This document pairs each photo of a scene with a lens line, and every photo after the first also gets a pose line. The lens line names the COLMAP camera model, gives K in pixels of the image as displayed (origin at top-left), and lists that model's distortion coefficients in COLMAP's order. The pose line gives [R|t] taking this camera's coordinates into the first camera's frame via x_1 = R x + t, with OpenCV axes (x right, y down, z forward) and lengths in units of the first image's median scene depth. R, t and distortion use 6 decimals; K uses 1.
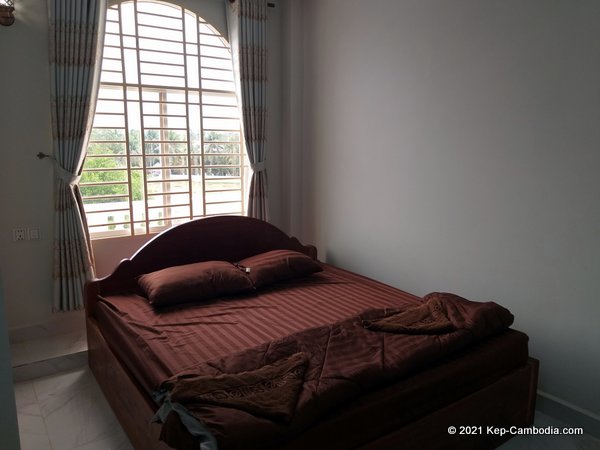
lens RADIAL K [[485.3, 0, 300.0], [0, 485.3, 225.0], [0, 0, 1]] dist [0.083102, -0.152866]
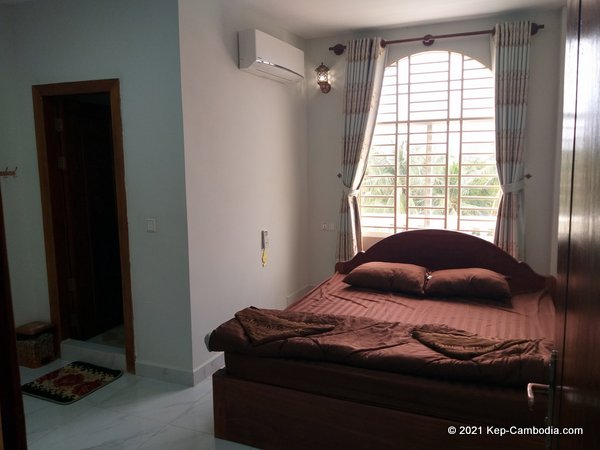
lens RADIAL K [[485.3, 0, 300.0], [0, 485.3, 225.0], [0, 0, 1]] dist [0.083102, -0.152866]
pose [[0.503160, 0.100856, -0.858288, 0.662045], [-0.136405, 0.989986, 0.036366, -0.026338], [0.853361, 0.098776, 0.511878, 0.139377]]
